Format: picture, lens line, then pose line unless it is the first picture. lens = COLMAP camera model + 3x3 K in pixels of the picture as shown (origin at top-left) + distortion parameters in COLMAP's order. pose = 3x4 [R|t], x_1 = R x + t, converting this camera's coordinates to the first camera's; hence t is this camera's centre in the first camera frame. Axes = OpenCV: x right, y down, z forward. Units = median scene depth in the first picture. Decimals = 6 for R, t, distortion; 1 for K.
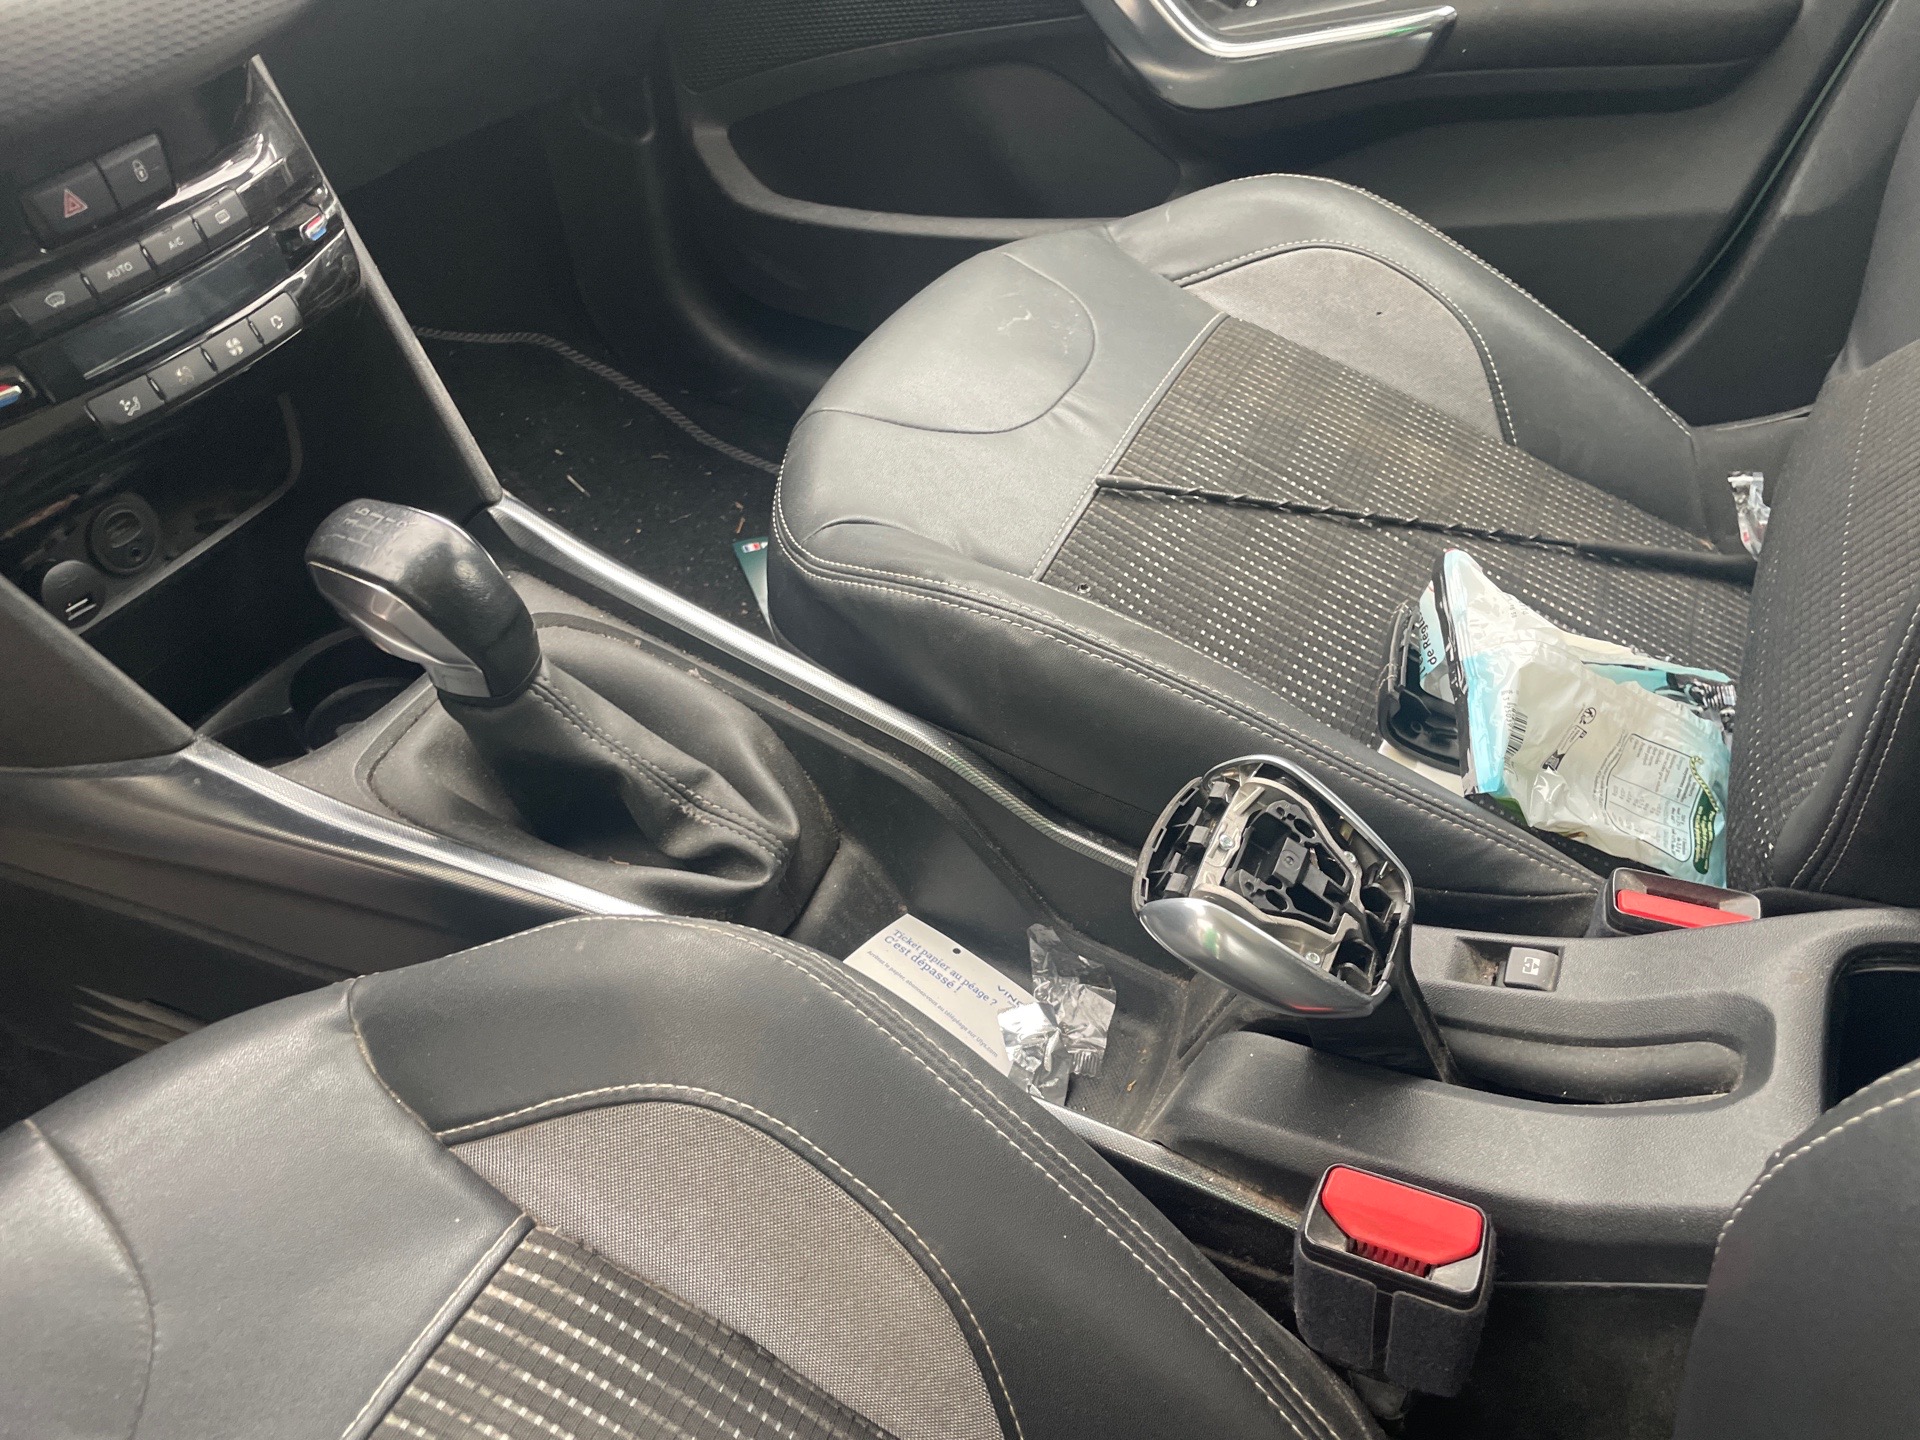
lens RADIAL K [[1451.6, 0, 965.7], [0, 1451.6, 727.4], [0, 0, 1]] dist [0.080495, -0.104869]
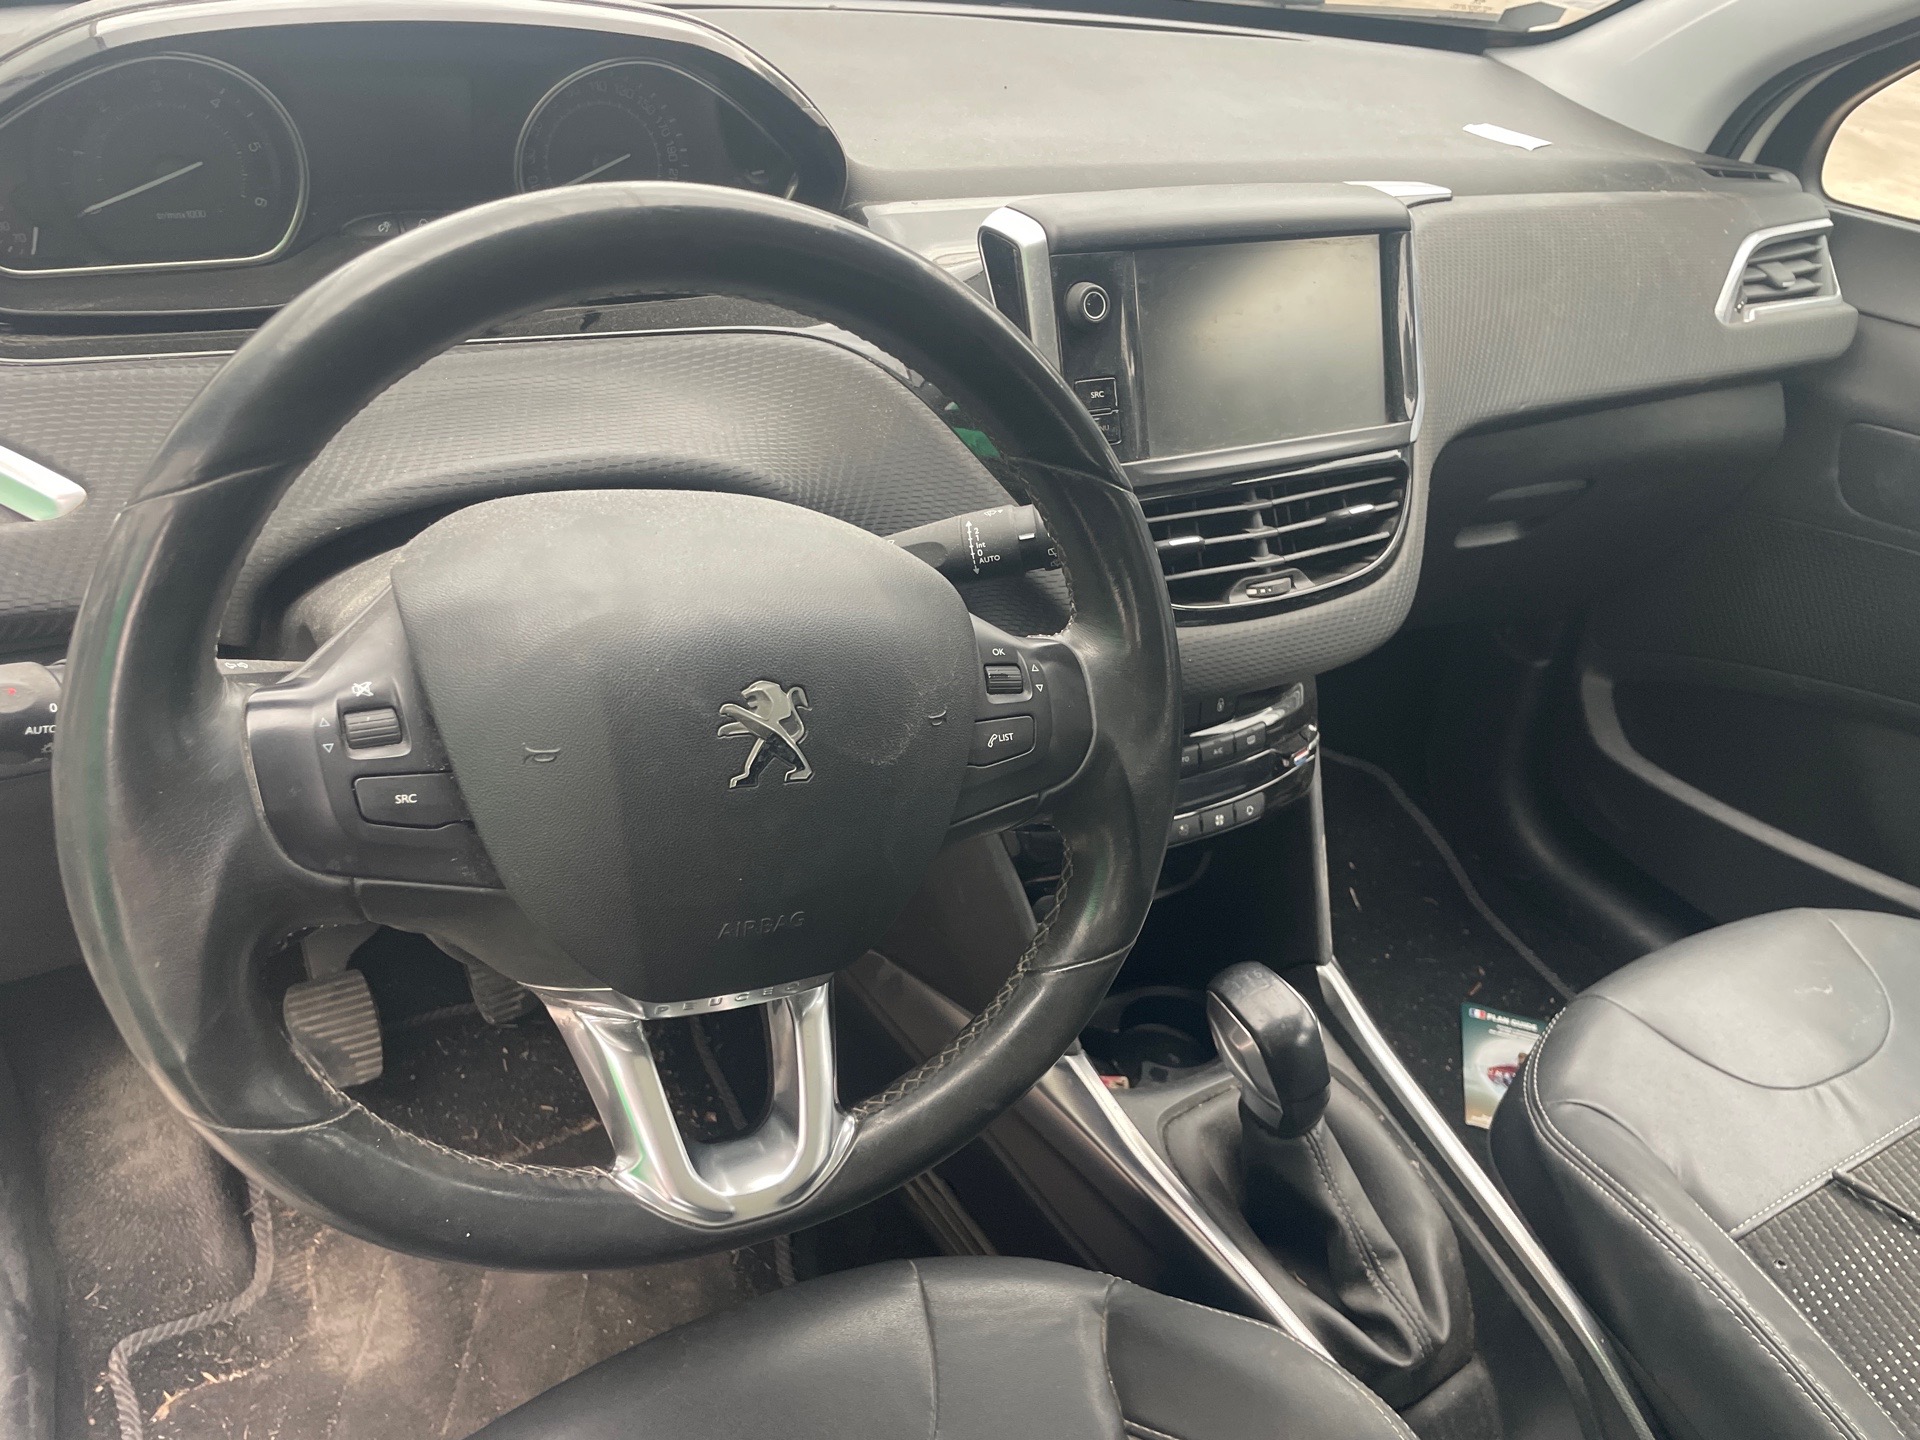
lens RADIAL K [[1451.6, 0, 979.9], [0, 1451.6, 738.0], [0, 0, 1]] dist [0.080495, -0.104869]
pose [[0.812756, 0.371665, -0.448657, -0.065925], [-0.452181, 0.888007, -0.083520, -0.092582], [0.367369, 0.270756, 0.889793, -0.360848]]
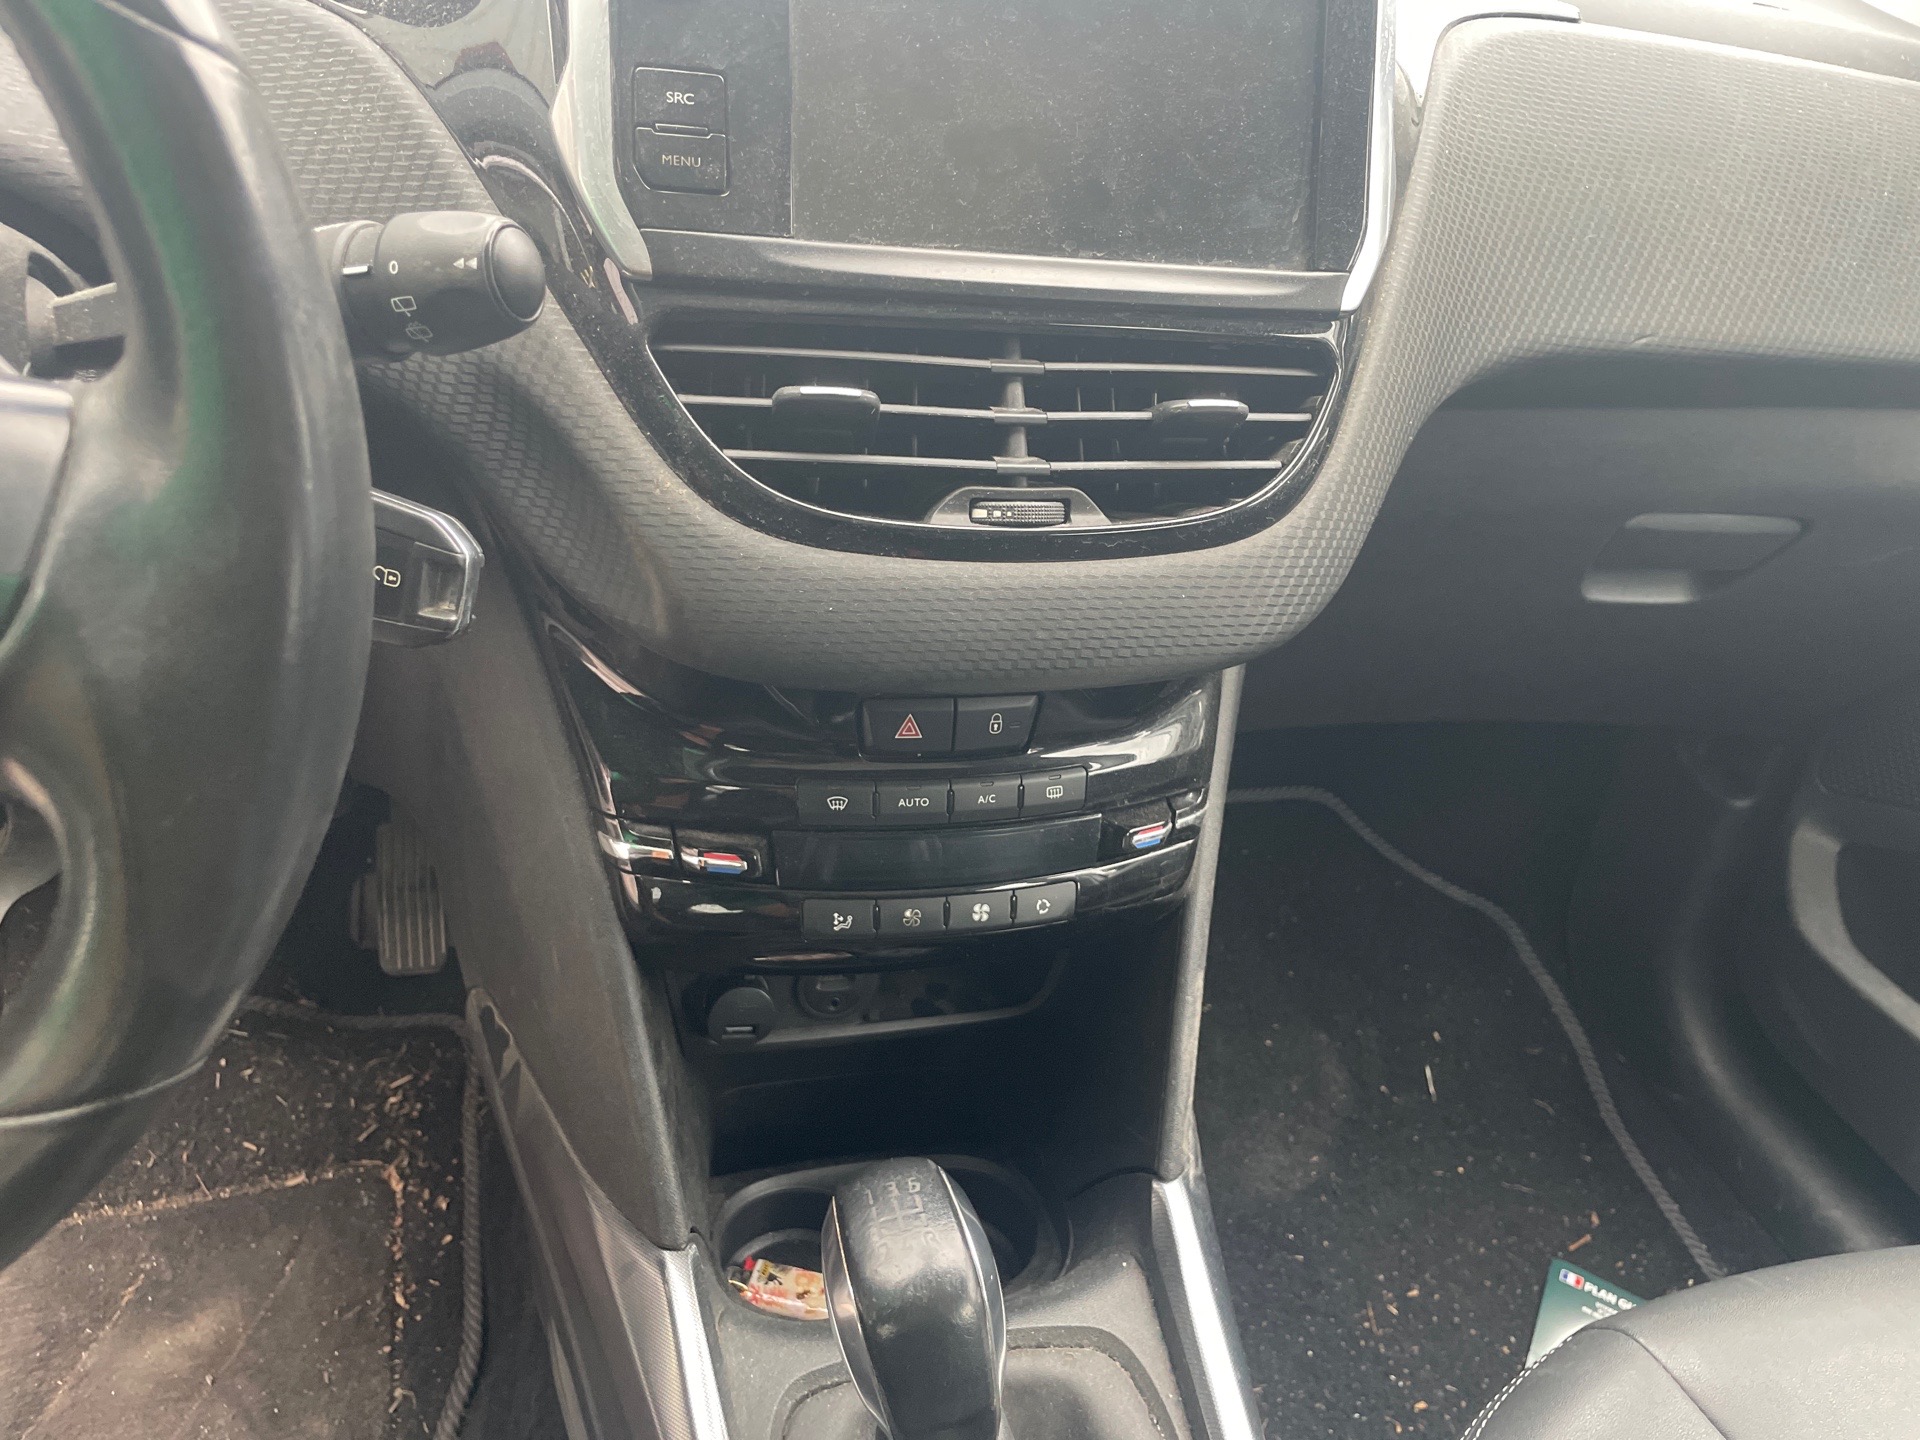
lens RADIAL K [[1451.6, 0, 984.2], [0, 1451.6, 733.8], [0, 0, 1]] dist [0.080495, -0.104869]
pose [[0.644538, 0.457439, -0.612634, -0.002645], [-0.597136, 0.801589, -0.029706, -0.291644], [0.477492, 0.384973, 0.789809, 0.236987]]
